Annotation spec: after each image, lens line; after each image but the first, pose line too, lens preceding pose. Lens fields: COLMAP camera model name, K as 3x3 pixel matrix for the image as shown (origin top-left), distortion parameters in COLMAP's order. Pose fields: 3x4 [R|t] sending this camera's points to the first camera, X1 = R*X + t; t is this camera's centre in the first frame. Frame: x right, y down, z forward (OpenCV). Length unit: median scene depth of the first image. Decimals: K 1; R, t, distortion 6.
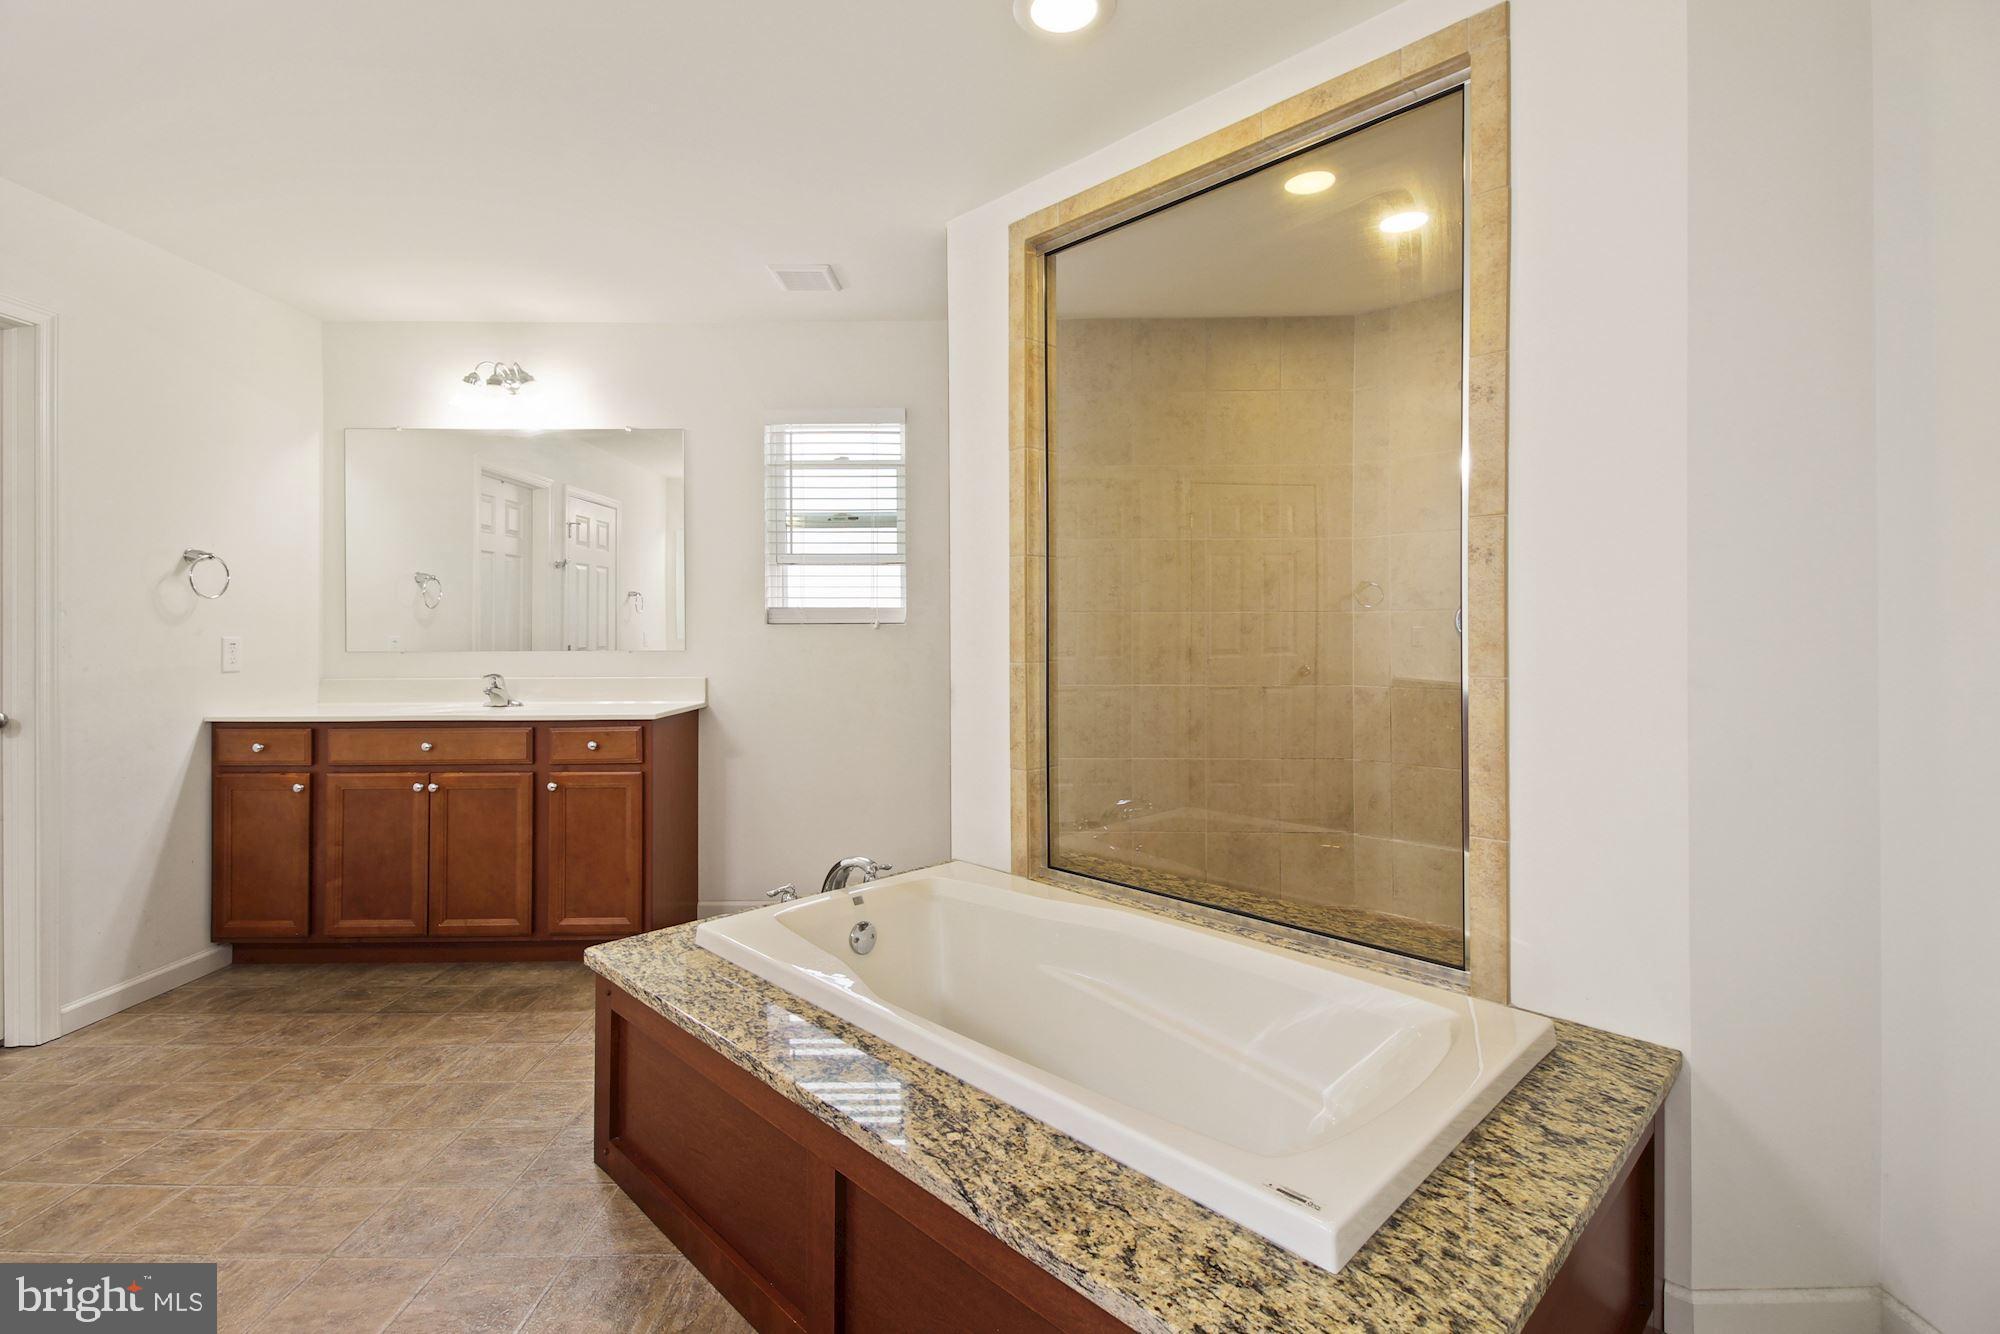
lens RADIAL K [[935.8, 0, 1010.7], [0, 935.8, 633.1], [0, 0, 1]] dist [0.040419, -0.016791]
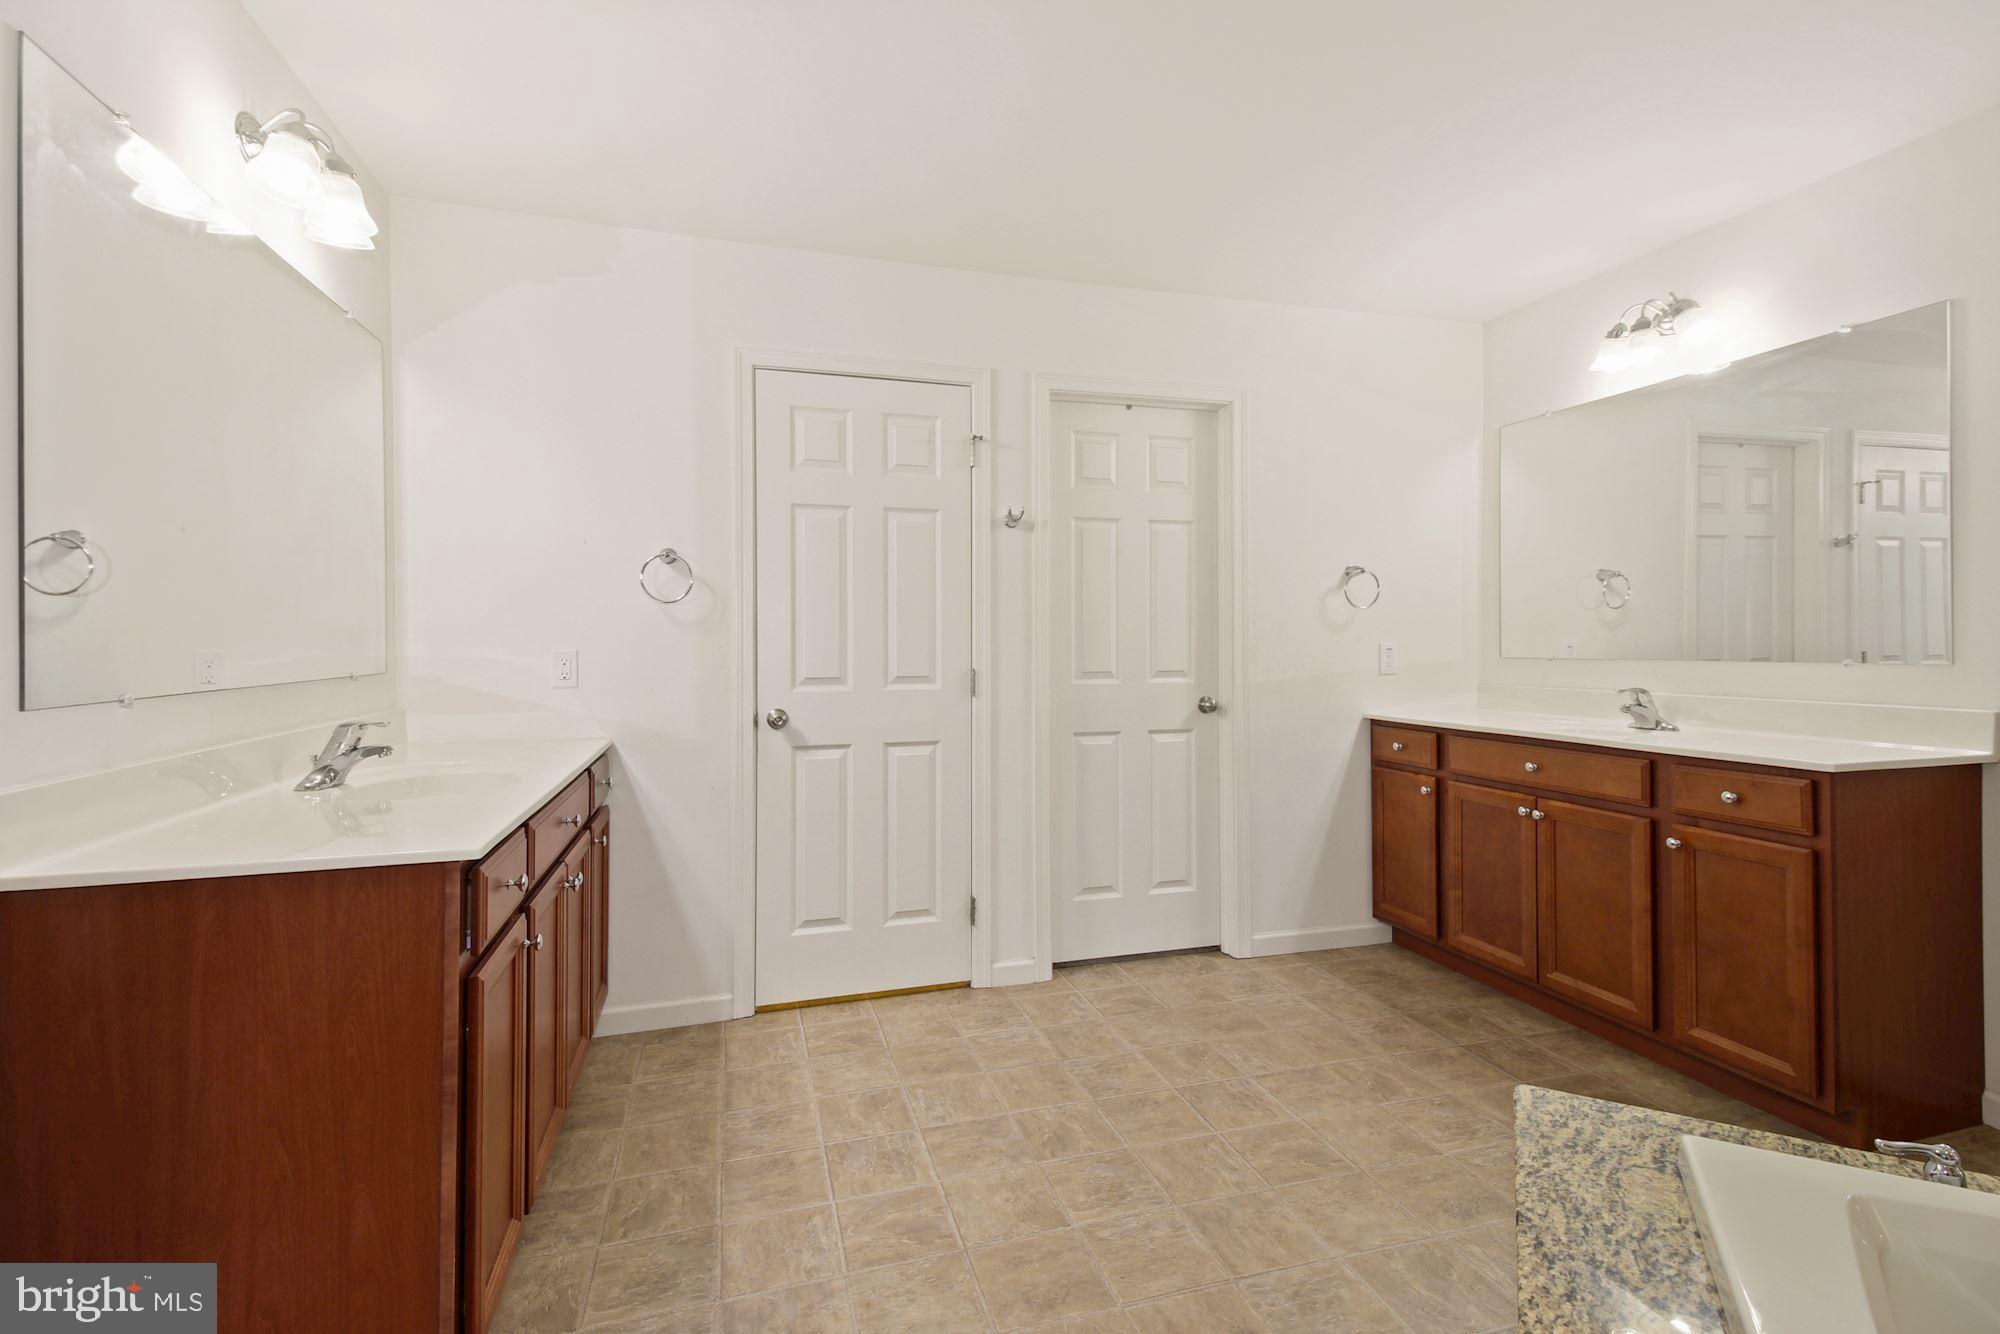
lens RADIAL K [[918.4, 0, 993.2], [0, 918.4, 641.1], [0, 0, 1]] dist [0.052947, -0.014775]
pose [[0.285094, -0.000642, -0.958499, 0.075531], [0.007643, 0.999970, 0.001604, -0.002712], [0.958469, -0.007783, 0.285090, 0.272303]]
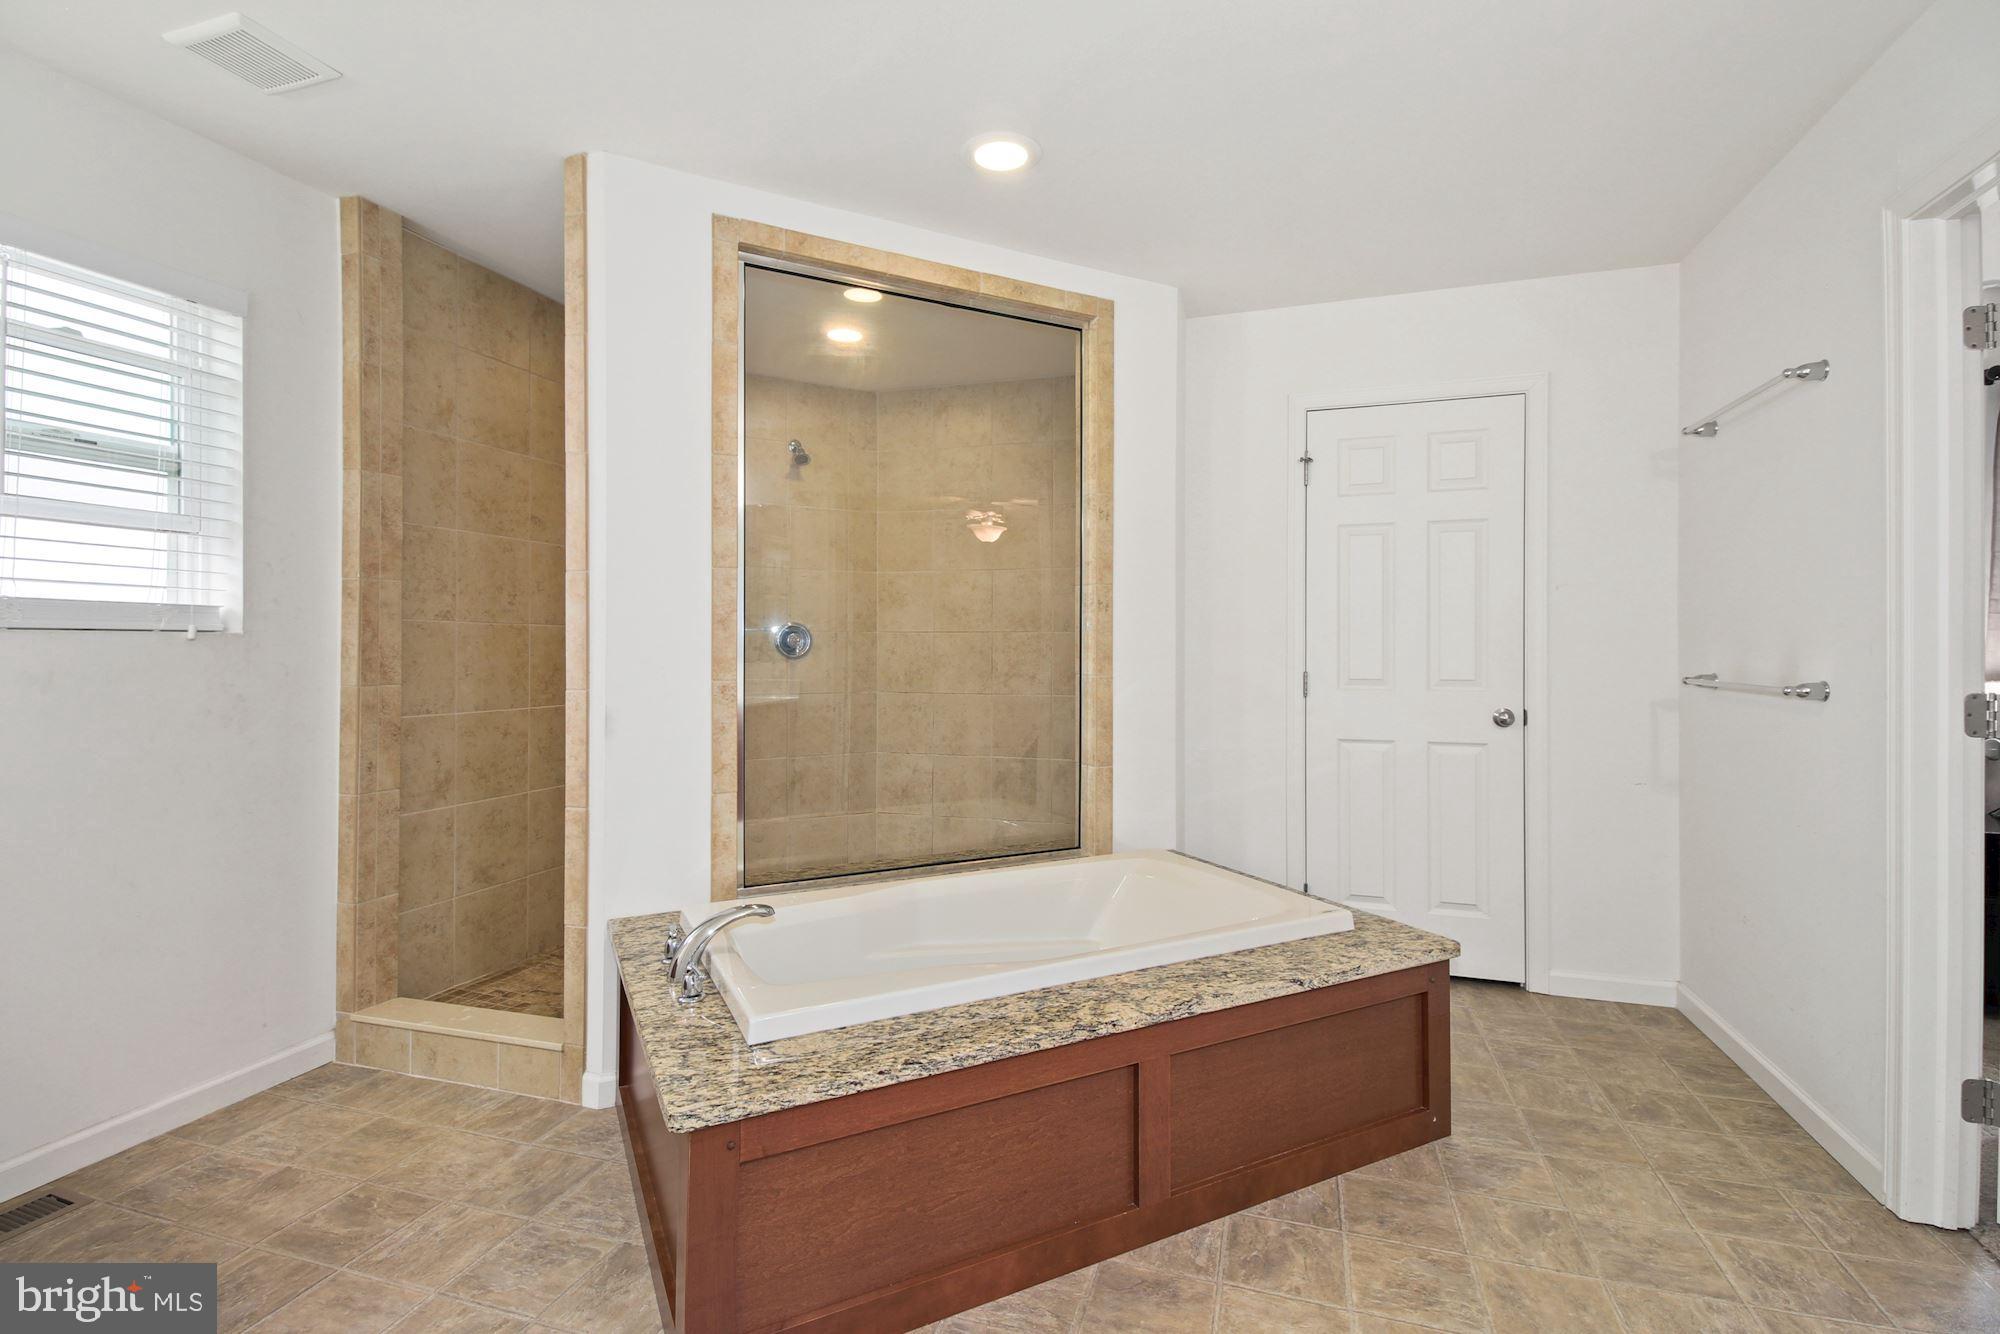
lens RADIAL K [[915.2, 0, 1005.7], [0, 915.2, 649.4], [0, 0, 1]] dist [0.042332, -0.023373]
pose [[0.287736, 0.002529, 0.957706, -1.084065], [-0.003638, 0.999992, -0.001548, 0.001214], [-0.957703, -0.003039, 0.287743, 0.619334]]
